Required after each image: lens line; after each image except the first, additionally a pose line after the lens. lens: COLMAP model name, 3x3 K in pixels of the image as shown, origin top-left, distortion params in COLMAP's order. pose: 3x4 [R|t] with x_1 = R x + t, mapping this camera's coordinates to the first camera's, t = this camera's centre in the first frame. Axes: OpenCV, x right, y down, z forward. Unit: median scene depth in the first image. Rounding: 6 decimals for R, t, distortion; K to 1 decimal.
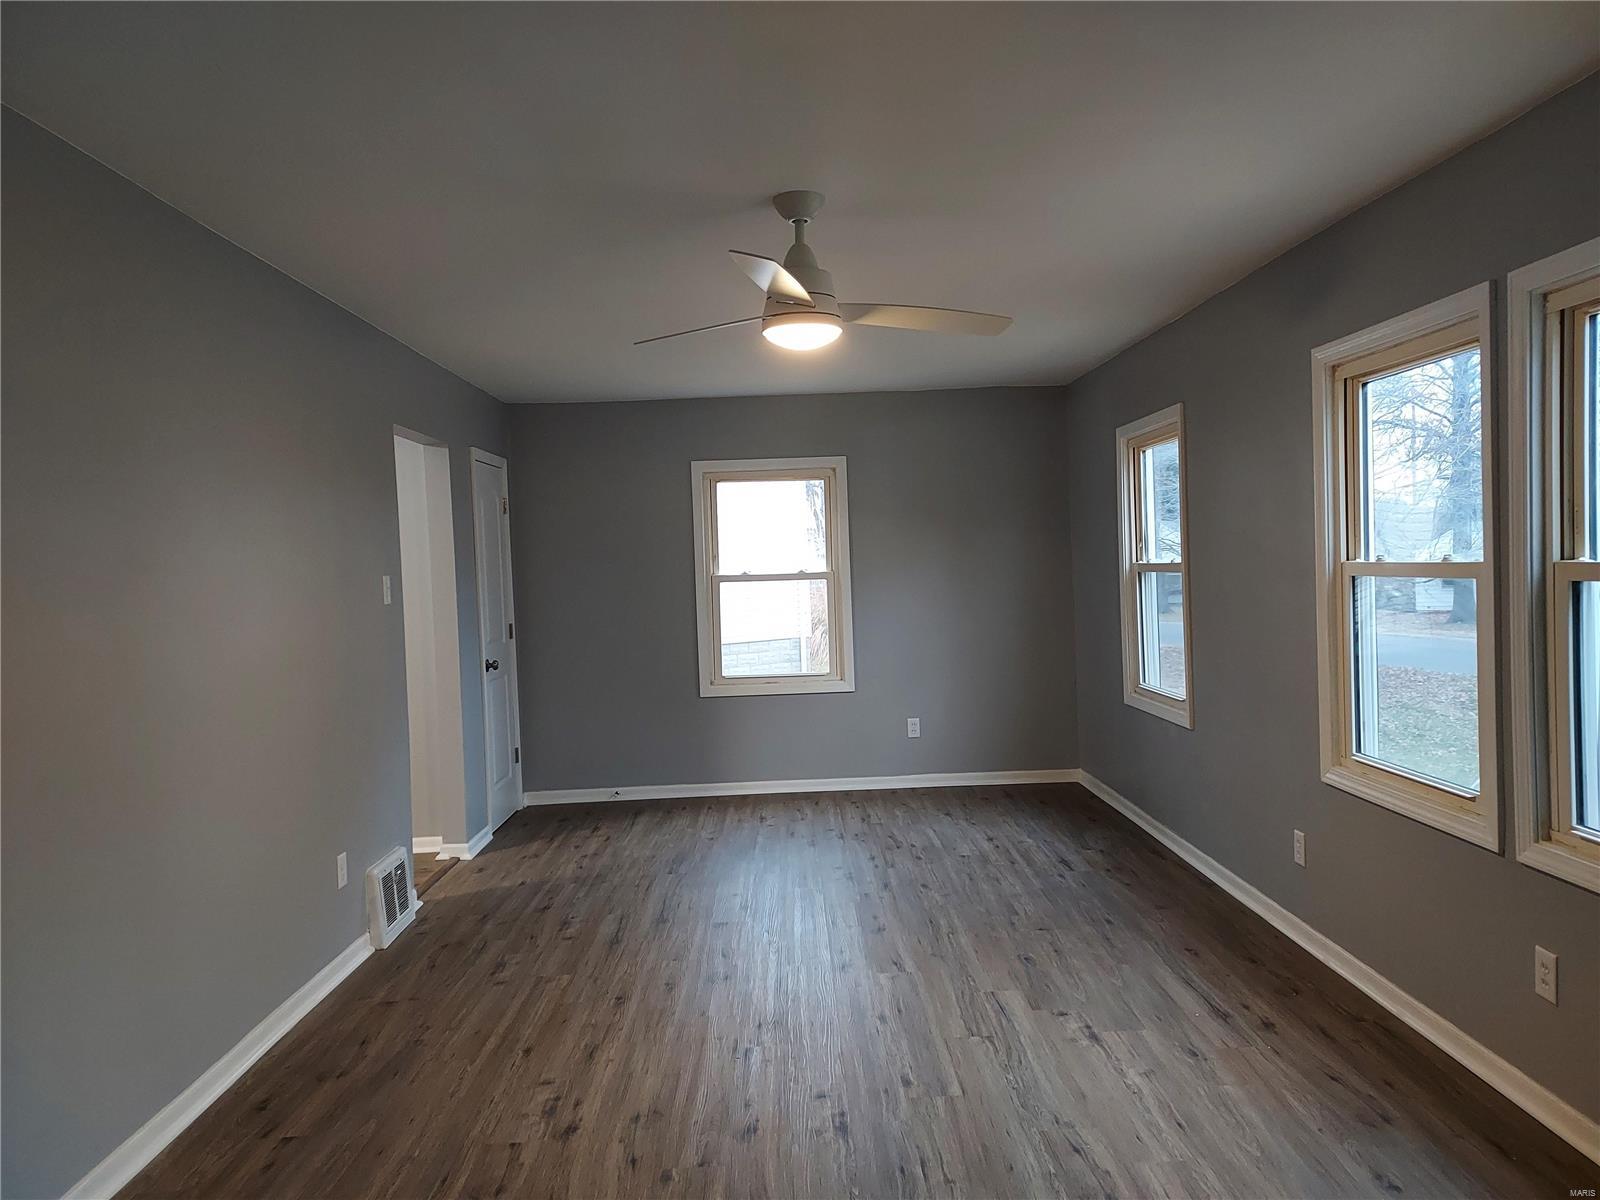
lens RADIAL K [[1153.7, 0, 799.6], [0, 1153.7, 596.8], [0, 0, 1]] dist [0.057866, -0.032192]
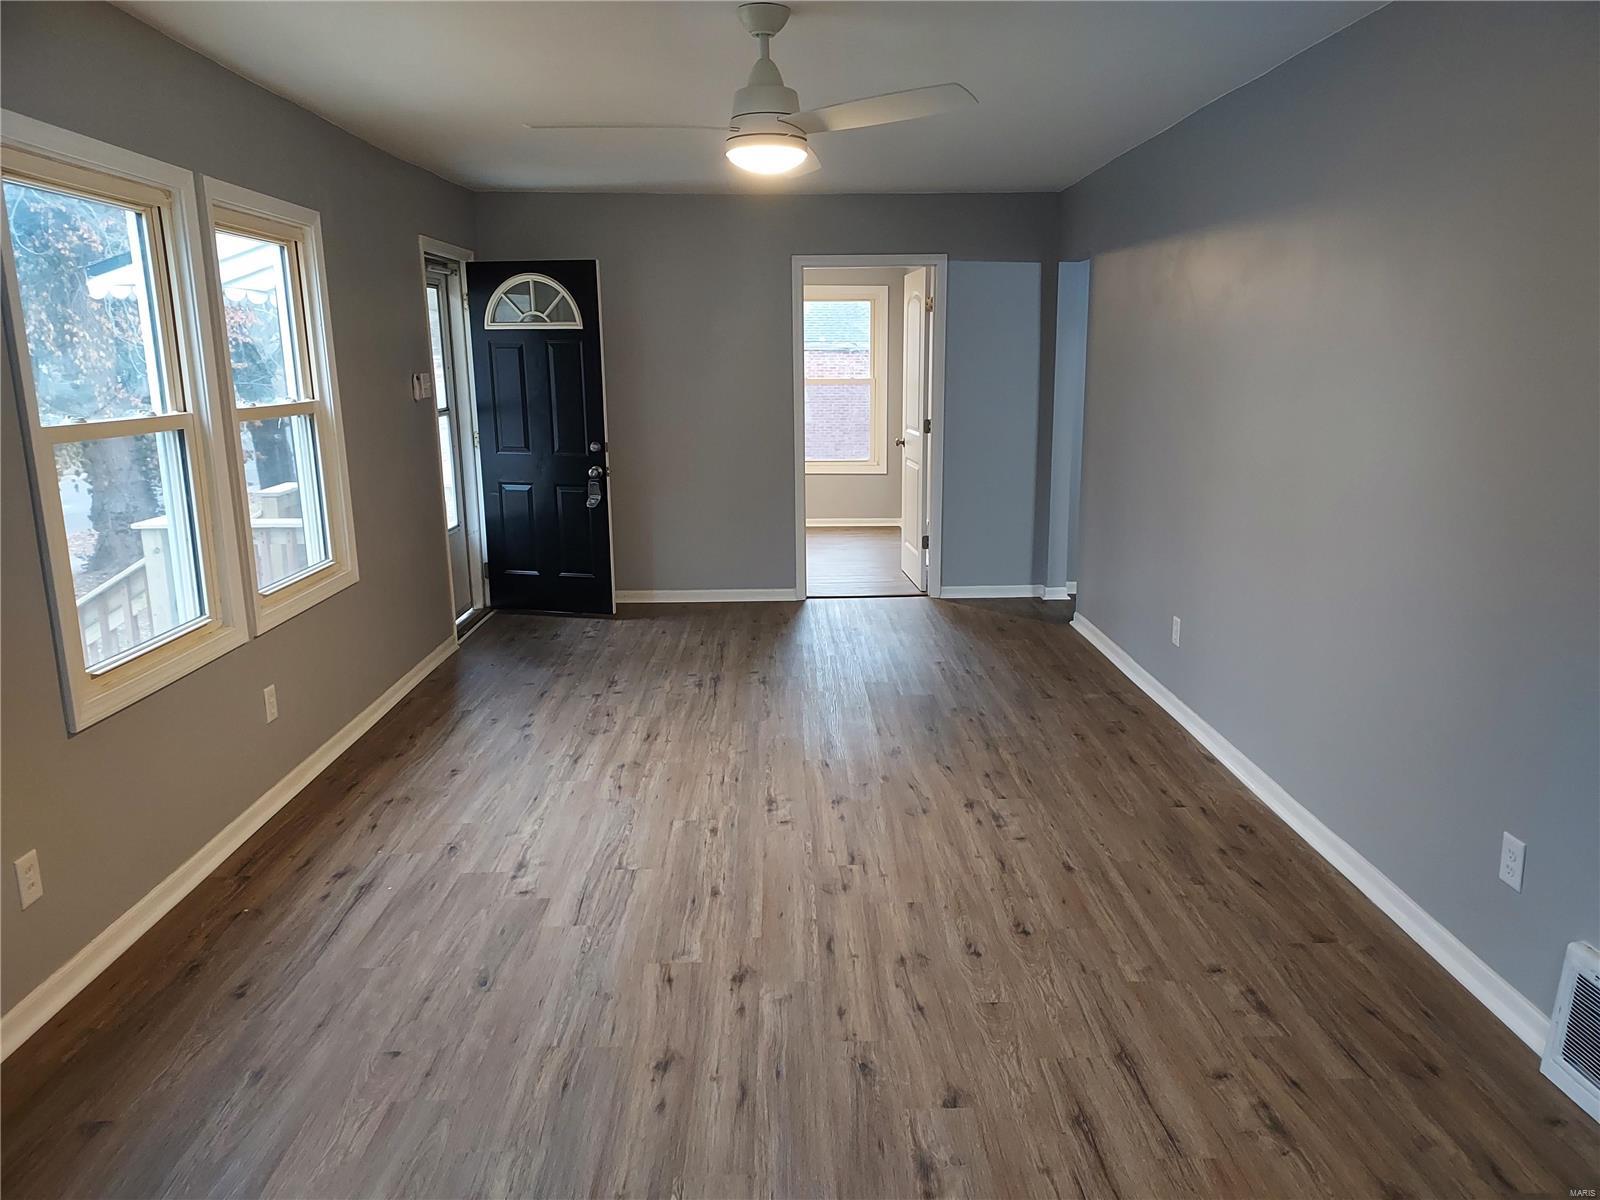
lens RADIAL K [[1153.7, 0, 802.2], [0, 1153.7, 594.3], [0, 0, 1]] dist [0.057866, -0.032192]
pose [[-0.999177, 0.040533, 0.001605, -0.011101], [0.039809, 0.972180, 0.230828, -0.089015], [0.007796, 0.230702, -0.972993, 1.954246]]
